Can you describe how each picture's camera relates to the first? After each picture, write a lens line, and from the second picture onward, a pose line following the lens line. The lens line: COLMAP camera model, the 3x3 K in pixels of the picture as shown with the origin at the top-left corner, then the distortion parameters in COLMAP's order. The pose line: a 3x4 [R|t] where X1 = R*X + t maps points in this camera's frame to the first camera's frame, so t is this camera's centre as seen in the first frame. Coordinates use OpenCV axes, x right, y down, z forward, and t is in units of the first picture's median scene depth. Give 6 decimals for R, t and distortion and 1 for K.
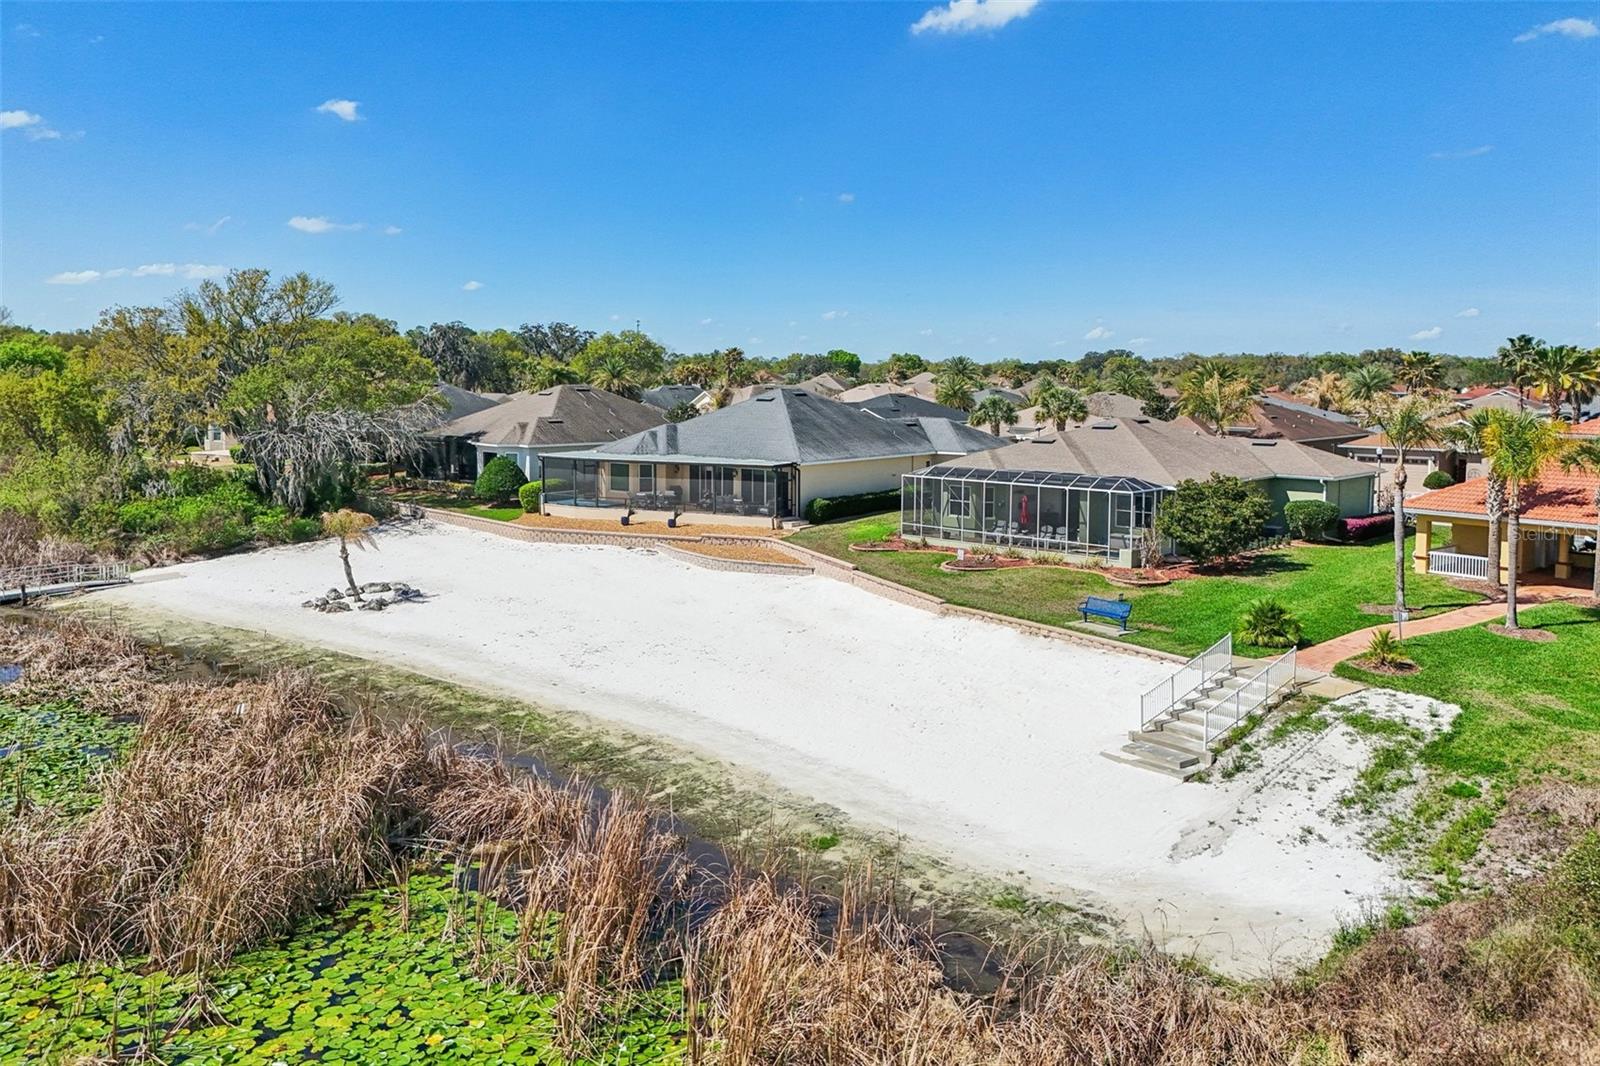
lens RADIAL K [[1200.7, 0, 800.0], [0, 1200.7, 533.0], [0, 0, 1]] dist [0.008844, 0.000879]
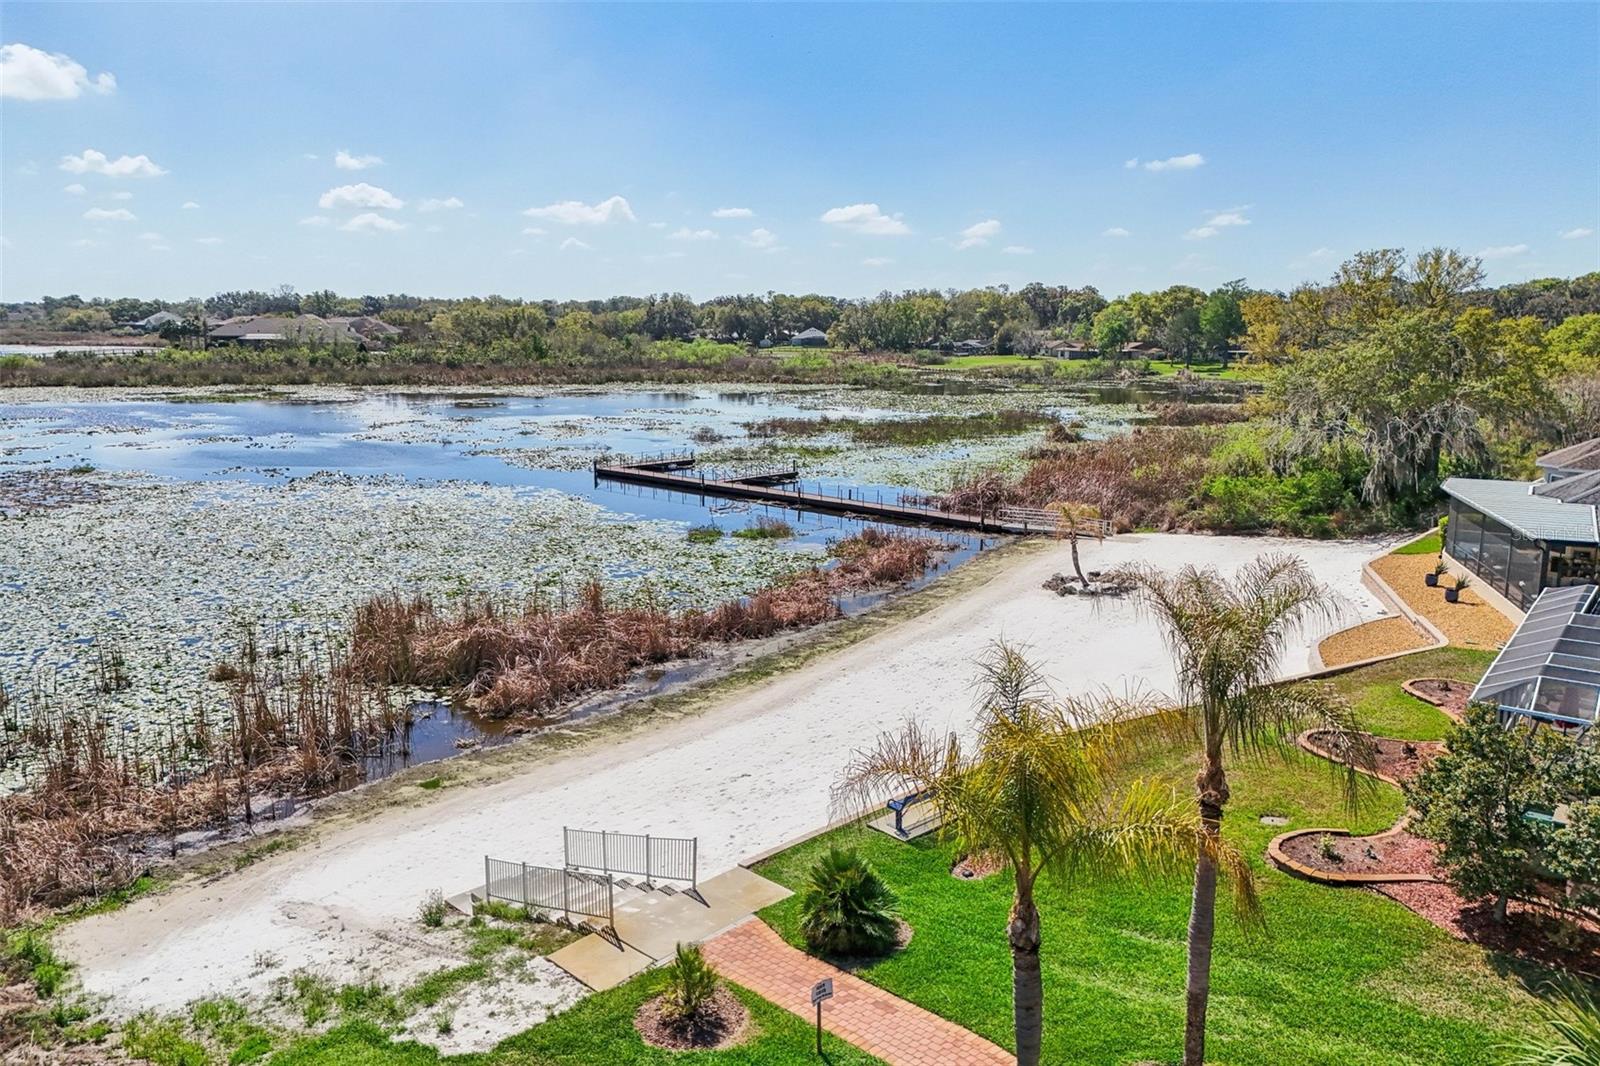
lens RADIAL K [[1200.7, 0, 800.0], [0, 1200.7, 533.0], [0, 0, 1]] dist [0.008844, 0.000879]
pose [[0.113954, 0.177997, -0.977411, 1.090889], [-0.138791, 0.977024, 0.161746, -0.218484], [0.983744, 0.117224, 0.136040, 1.052327]]
